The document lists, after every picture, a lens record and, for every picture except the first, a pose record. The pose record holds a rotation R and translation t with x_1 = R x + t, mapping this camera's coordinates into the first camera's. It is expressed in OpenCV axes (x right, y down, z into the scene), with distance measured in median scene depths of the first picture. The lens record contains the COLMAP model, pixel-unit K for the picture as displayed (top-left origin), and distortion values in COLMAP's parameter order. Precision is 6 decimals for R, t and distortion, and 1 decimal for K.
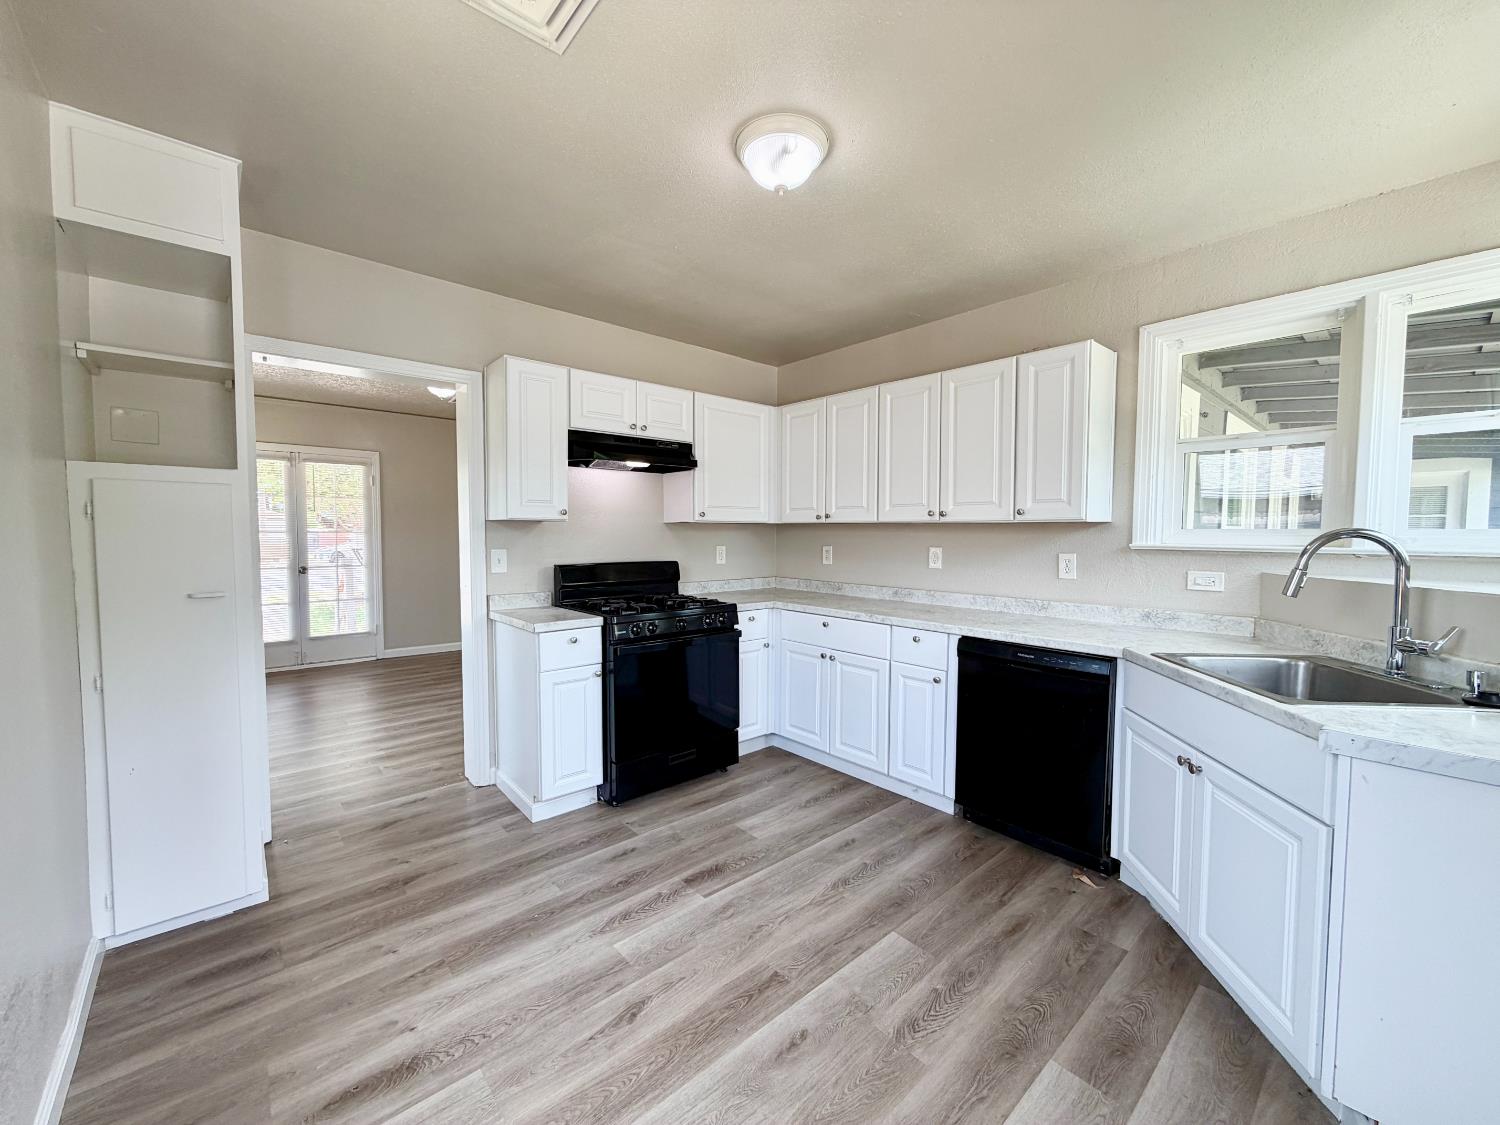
lens RADIAL K [[595.8, 0, 747.6], [0, 595.8, 563.3], [0, 0, 1]] dist [-0.000931, -0.000128]
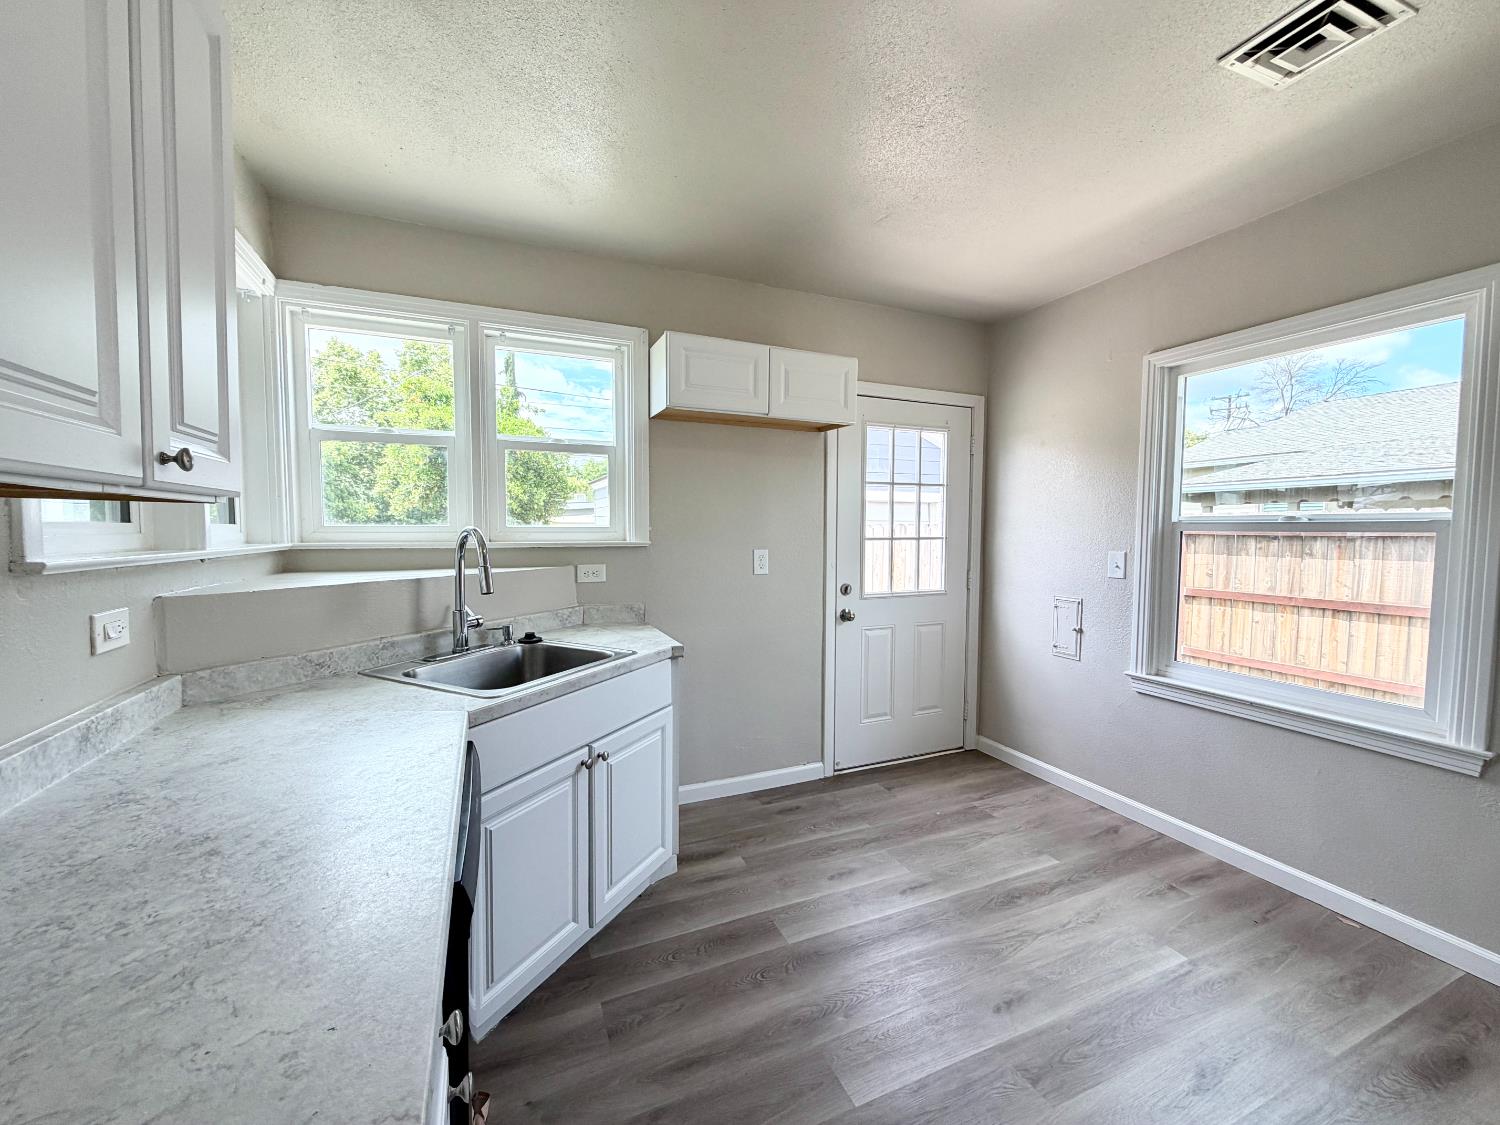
lens RADIAL K [[595.8, 0, 747.6], [0, 595.8, 563.3], [0, 0, 1]] dist [-0.000931, -0.000128]
pose [[-0.949890, -0.028486, 0.311283, 0.151969], [0.005774, 0.994070, 0.108586, -0.083706], [-0.312531, 0.104942, -0.944093, 1.491002]]
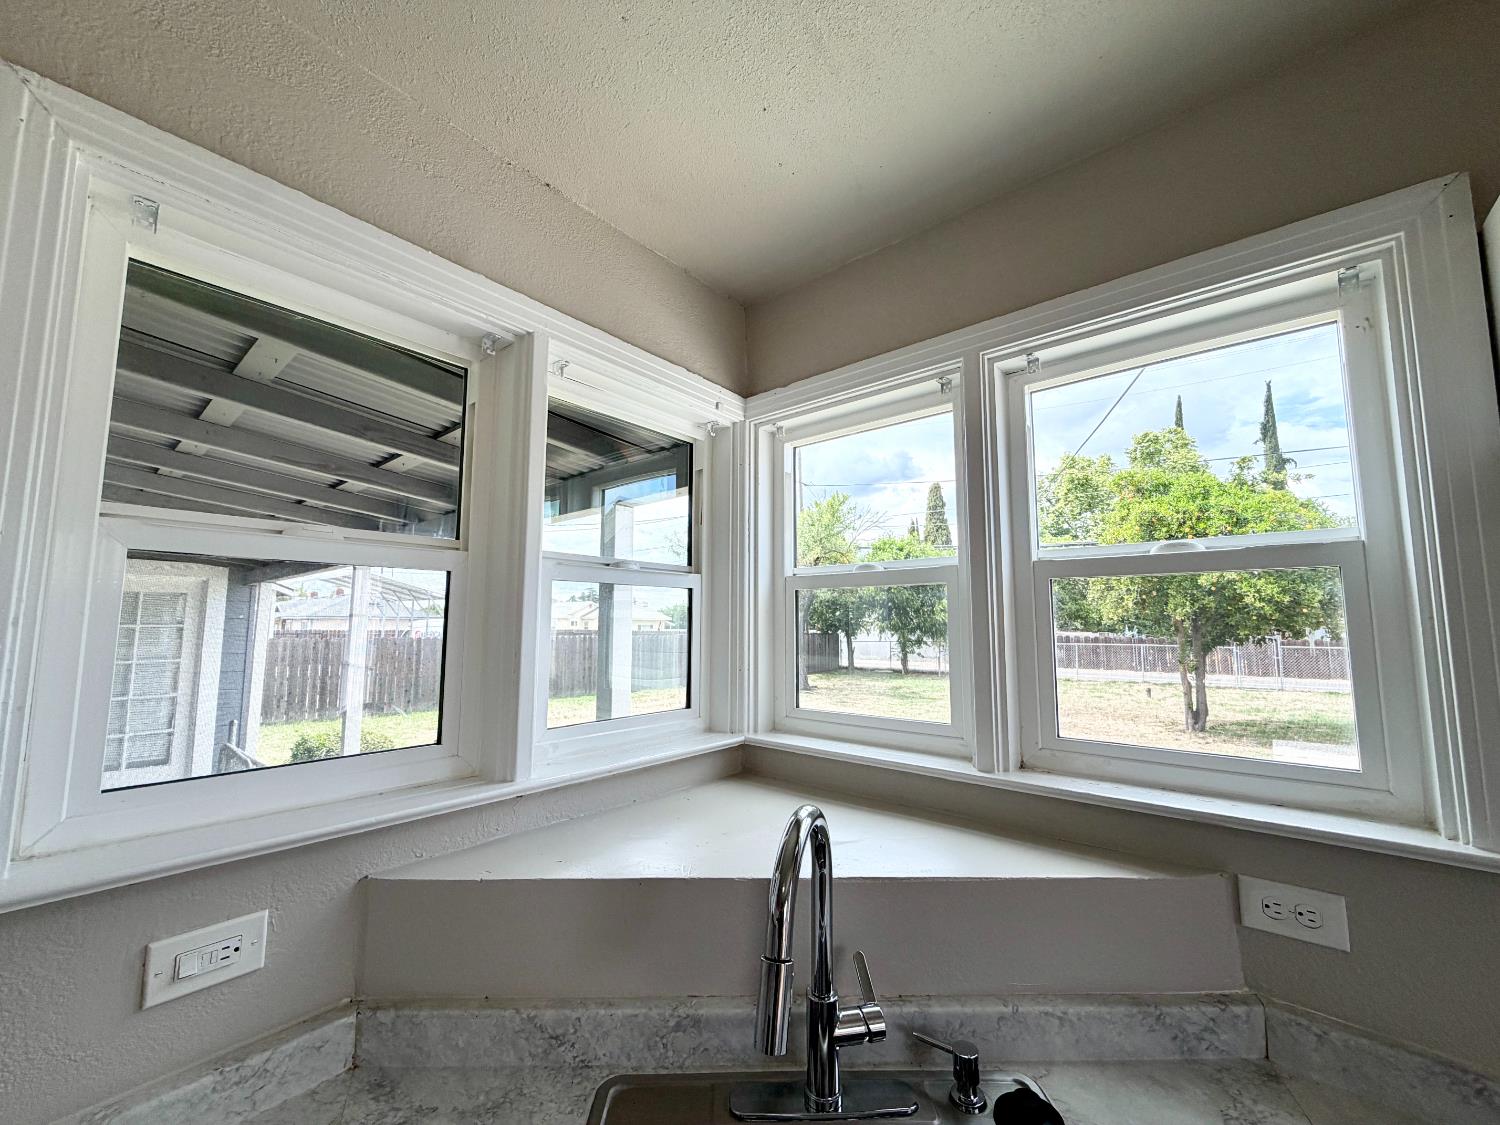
lens RADIAL K [[595.8, 0, 747.6], [0, 595.8, 563.3], [0, 0, 1]] dist [-0.000931, -0.000128]
pose [[-0.138766, 0.093252, 0.985925, 0.451038], [0.045742, 0.995098, -0.087682, -0.161693], [-0.989268, 0.032931, -0.142352, 0.867984]]
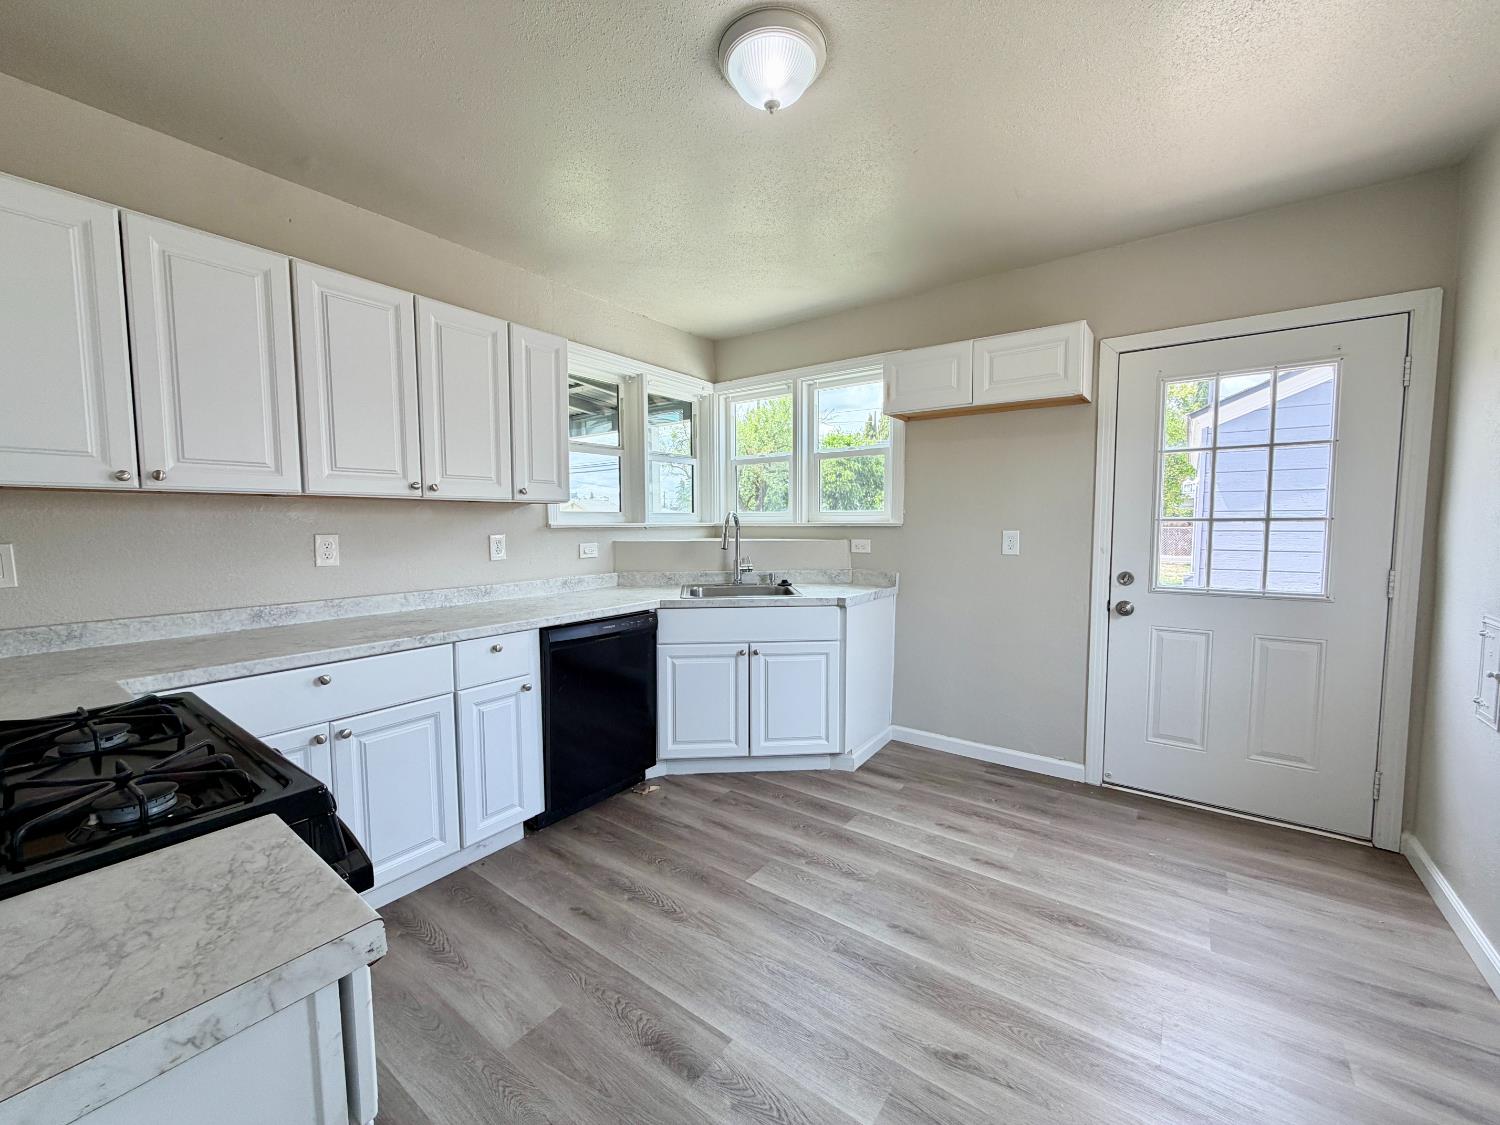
lens RADIAL K [[595.8, 0, 747.6], [0, 595.8, 563.3], [0, 0, 1]] dist [-0.000931, -0.000128]
pose [[-0.210435, -0.075941, 0.974654, -0.698707], [0.053146, 0.994615, 0.088970, -0.046207], [-0.976162, 0.070522, -0.205266, 1.075343]]
